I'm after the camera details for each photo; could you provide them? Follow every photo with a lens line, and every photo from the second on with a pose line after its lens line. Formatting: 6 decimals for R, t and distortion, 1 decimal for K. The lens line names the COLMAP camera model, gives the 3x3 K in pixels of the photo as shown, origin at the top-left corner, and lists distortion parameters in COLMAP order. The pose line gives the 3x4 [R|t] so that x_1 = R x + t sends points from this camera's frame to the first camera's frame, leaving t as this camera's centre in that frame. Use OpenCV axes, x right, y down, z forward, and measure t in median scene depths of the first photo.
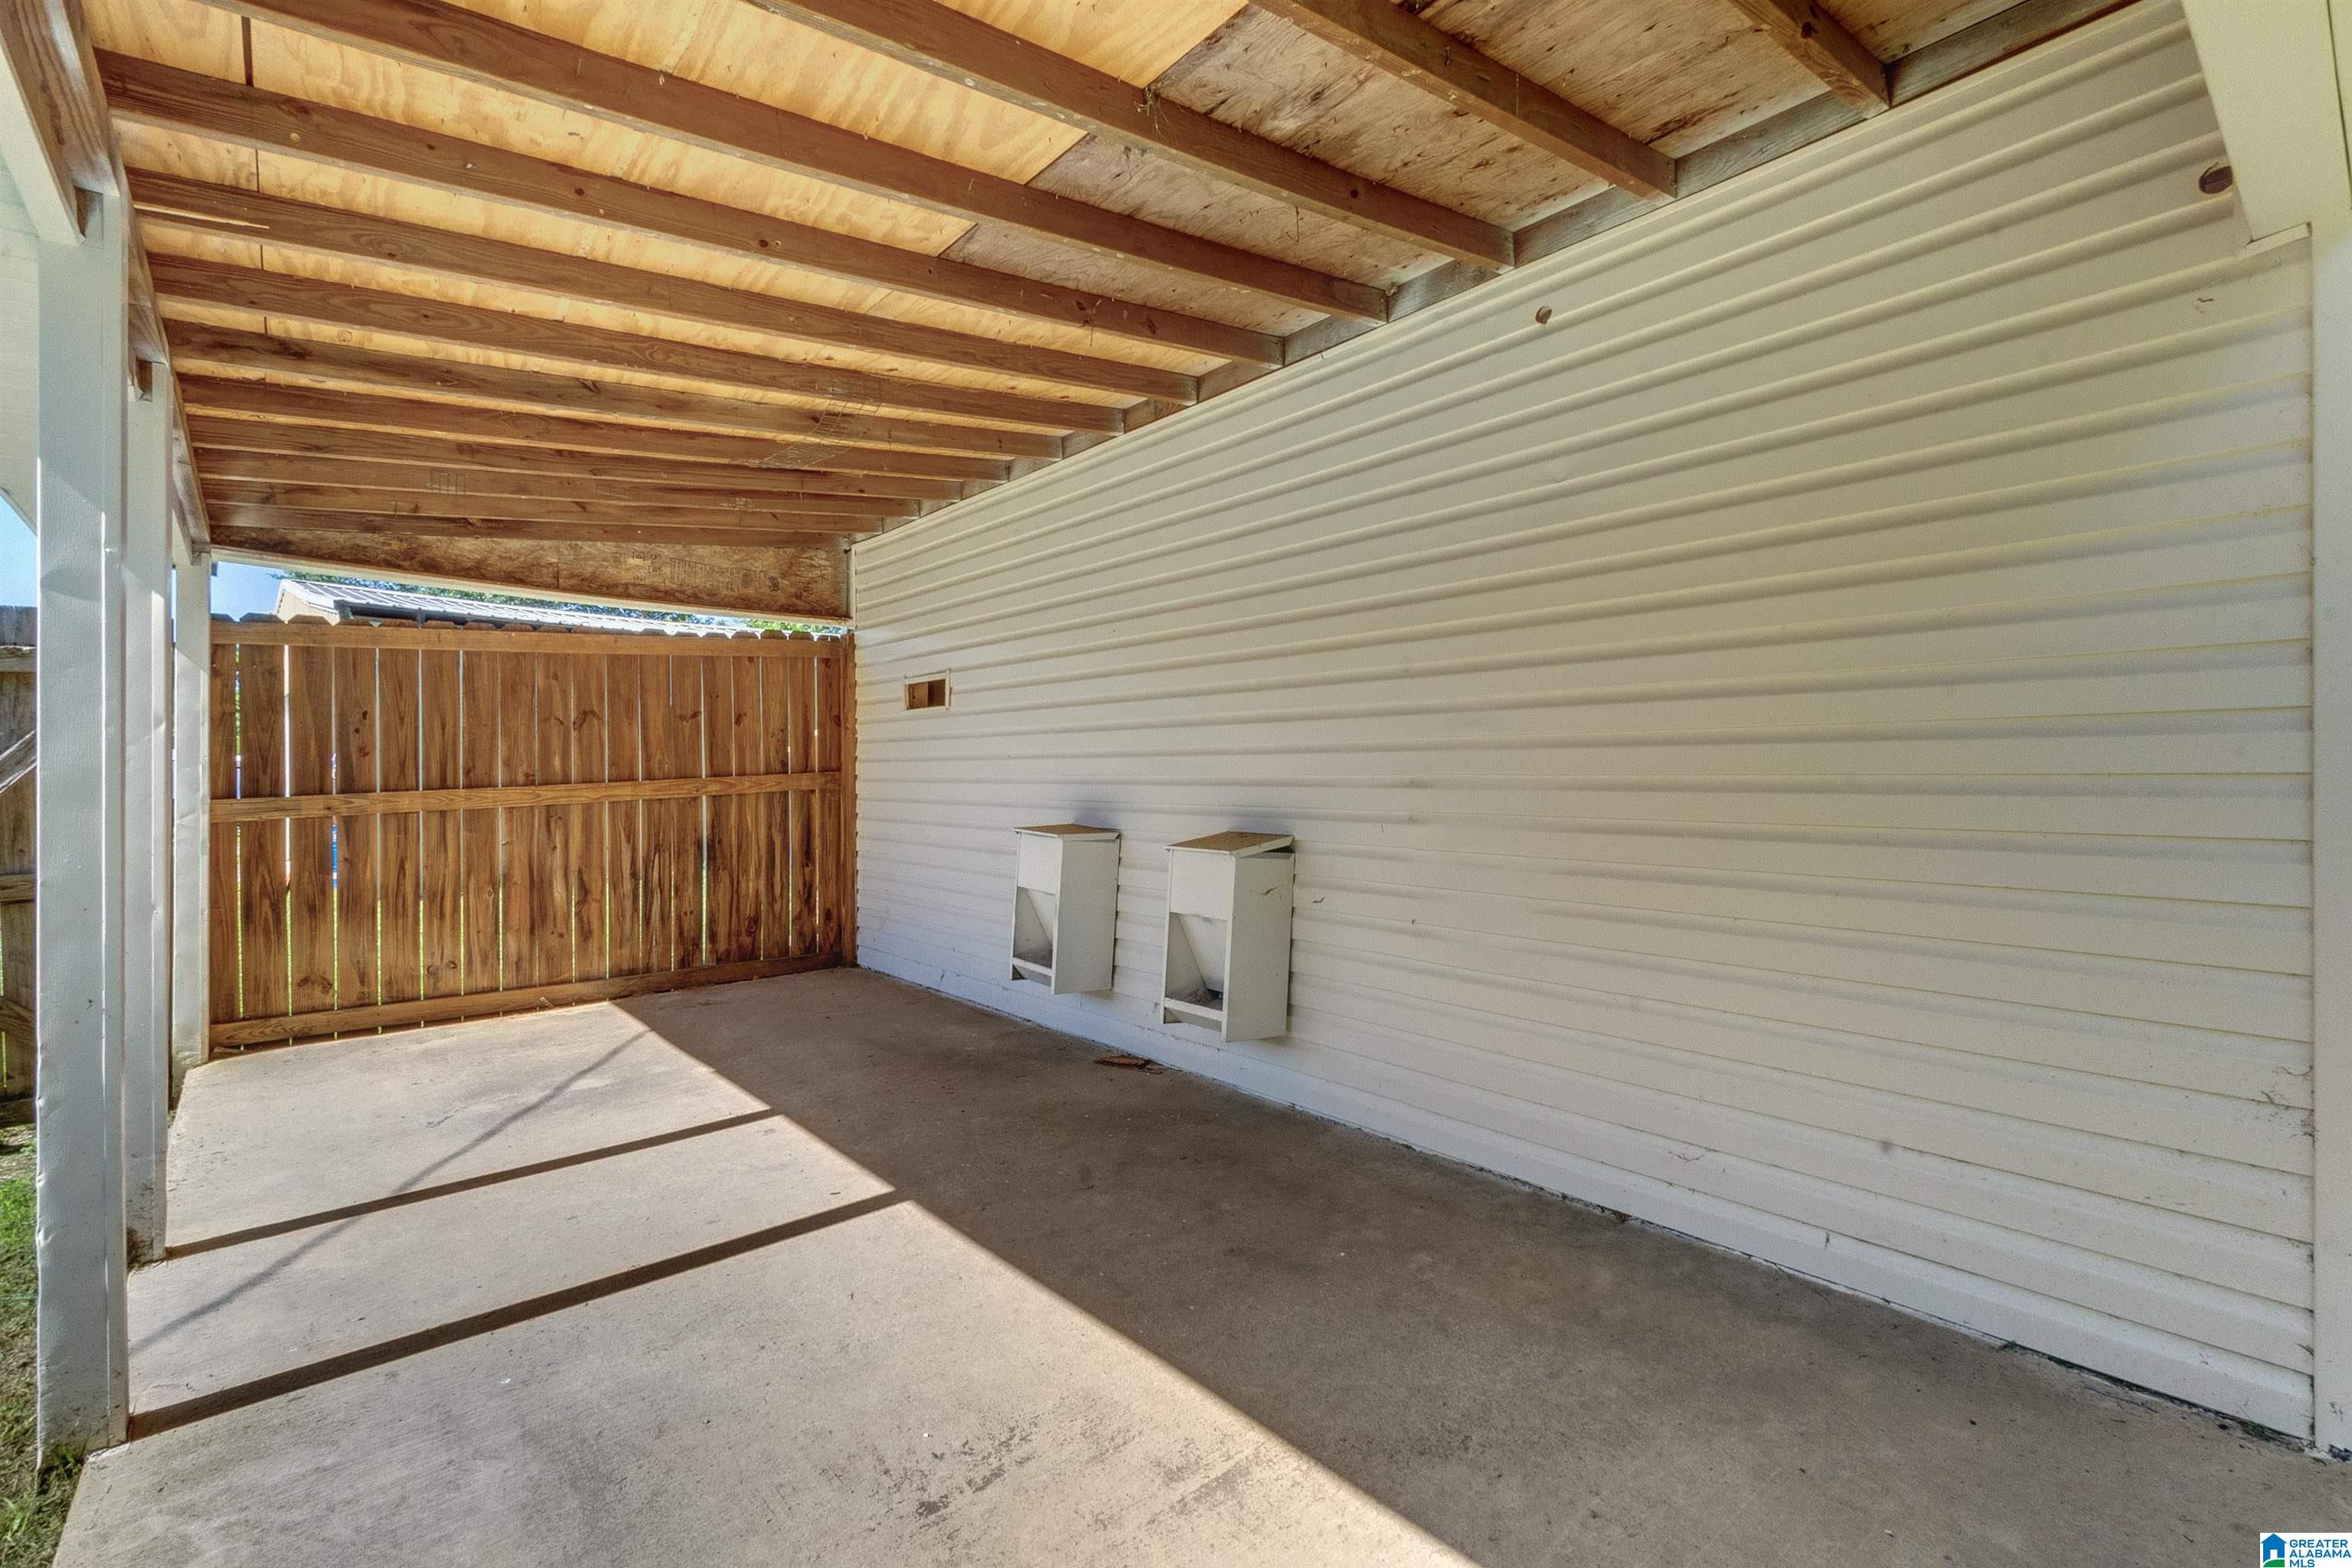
lens RADIAL K [[1017.2, 0, 1184.1], [0, 1017.2, 794.8], [0, 0, 1]] dist [0.003381, 0.000257]
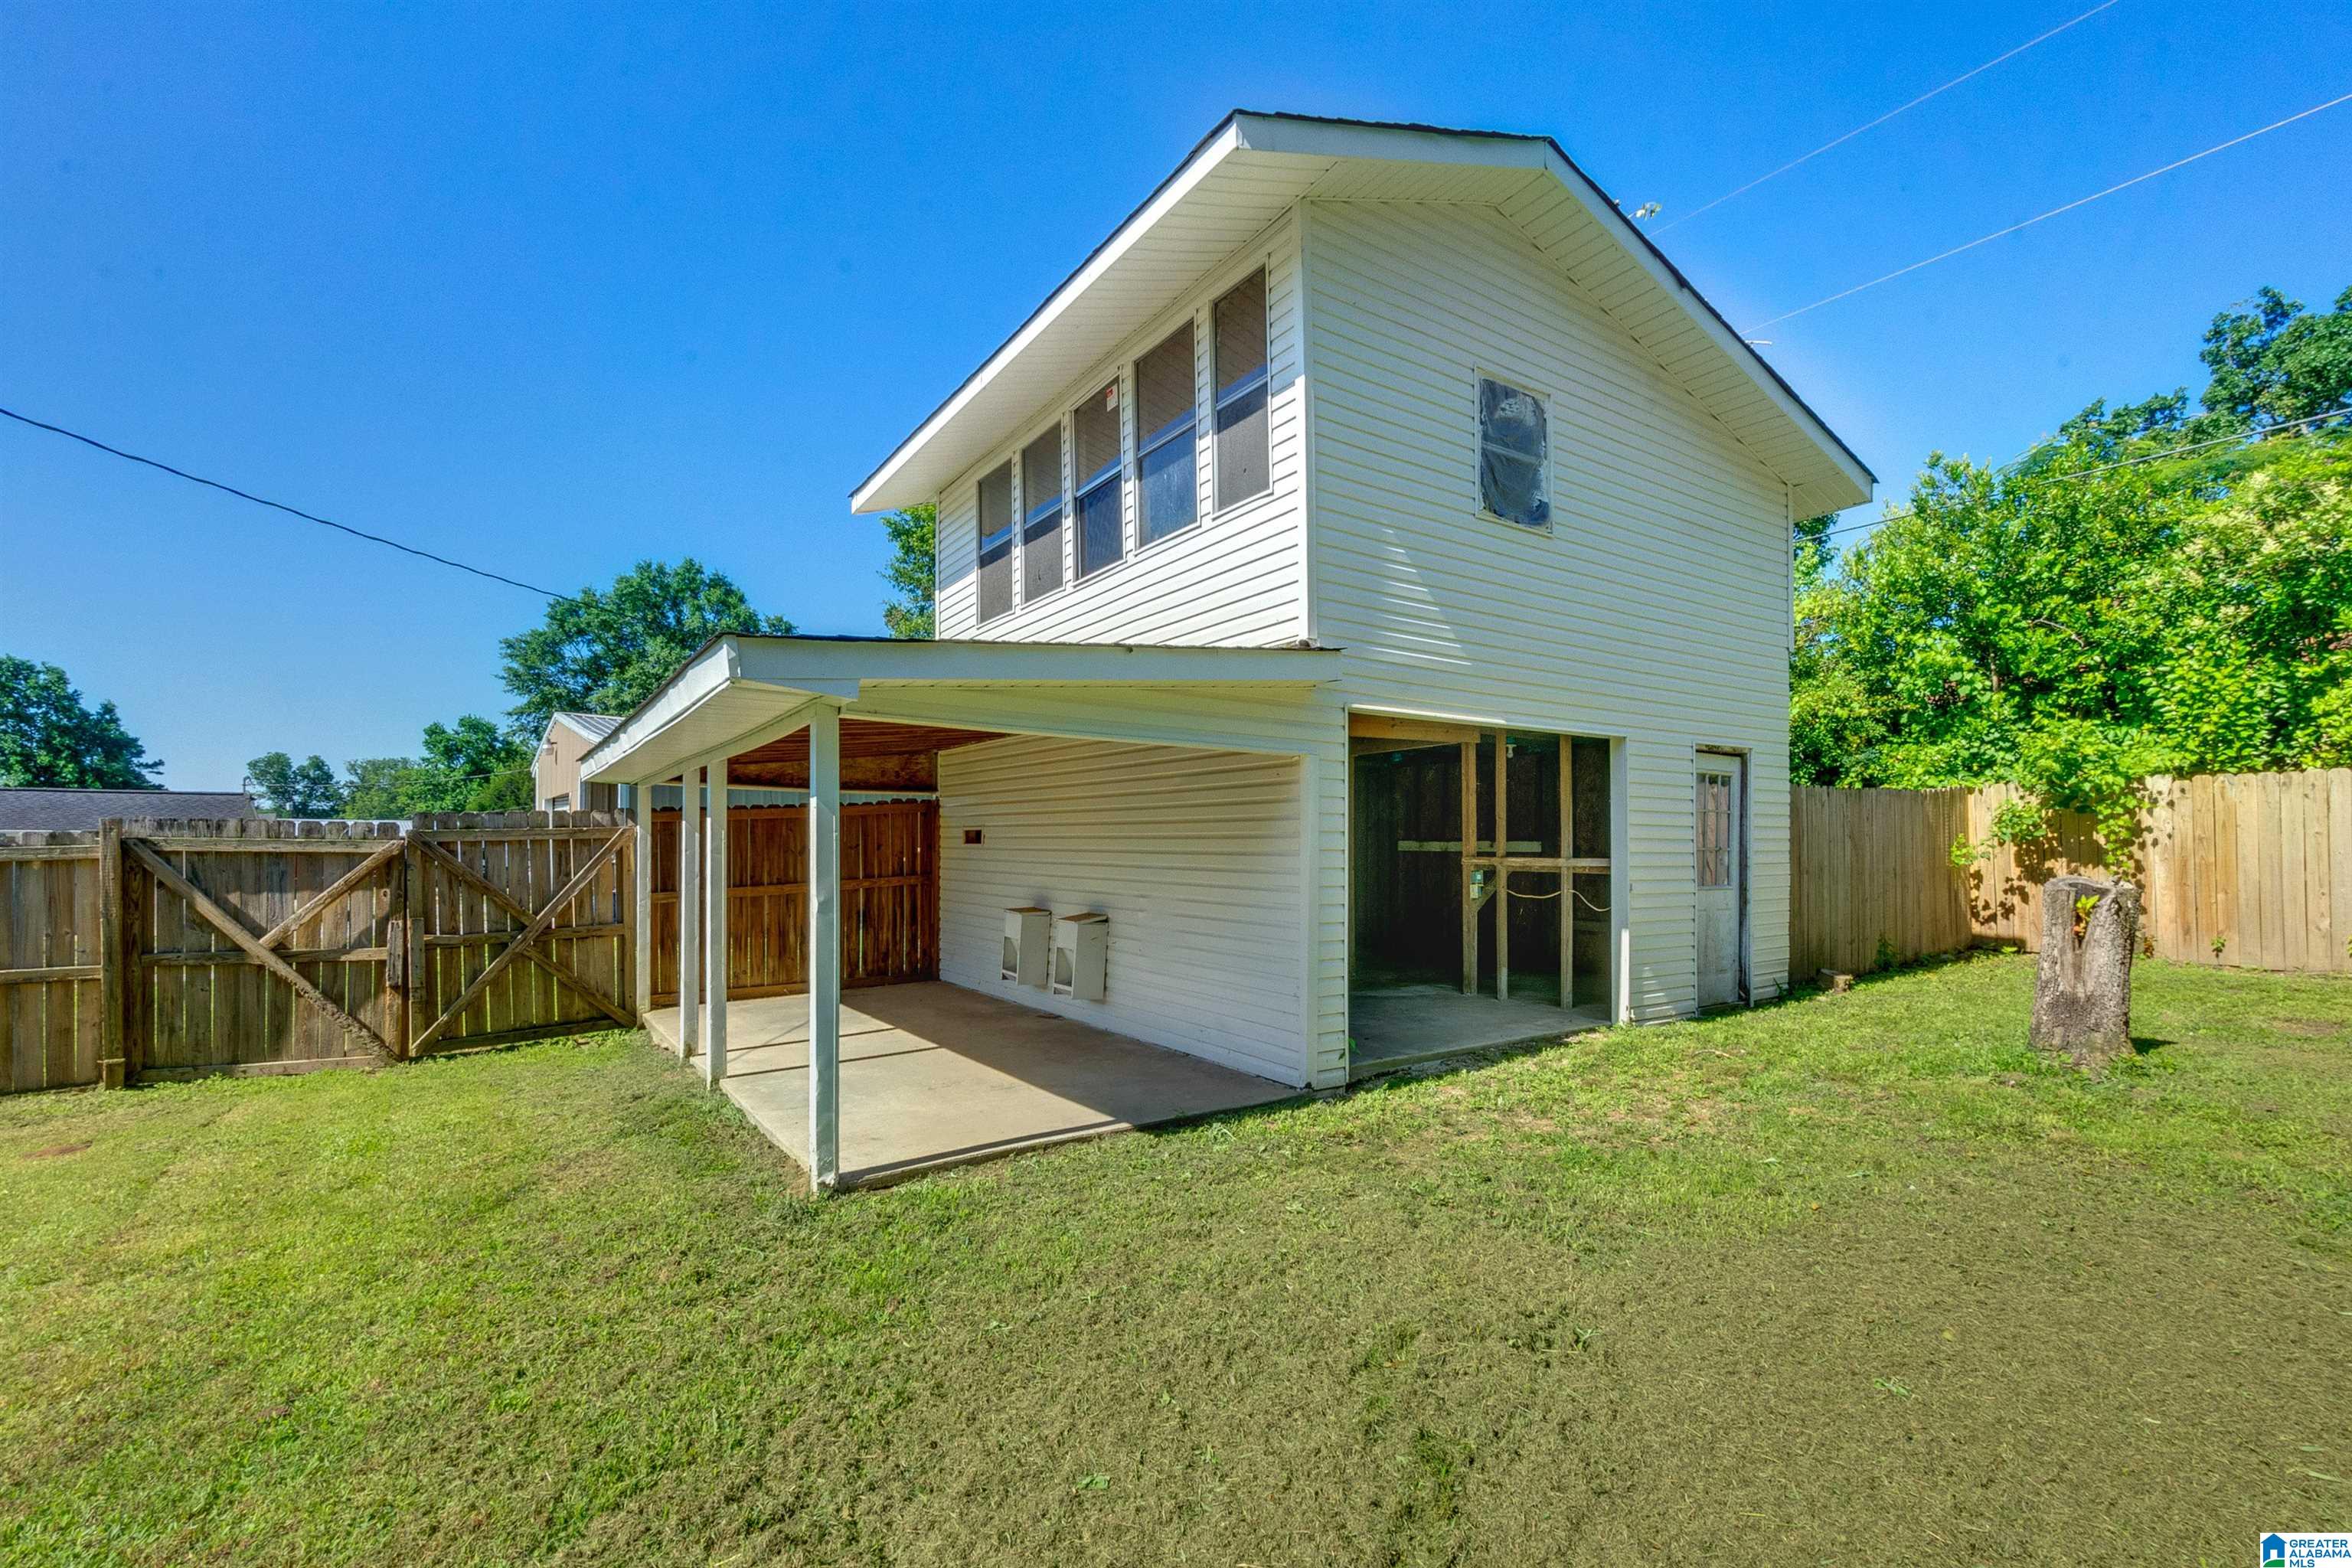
lens RADIAL K [[1031.6, 0, 1202.8], [0, 1031.6, 840.0], [0, 0, 1]] dist [0.000875, 0.000324]
pose [[0.995289, 0.000643, -0.096949, 0.389587], [-0.002012, 0.999900, -0.014031, -0.070475], [0.096931, 0.014160, 0.995190, -0.952492]]
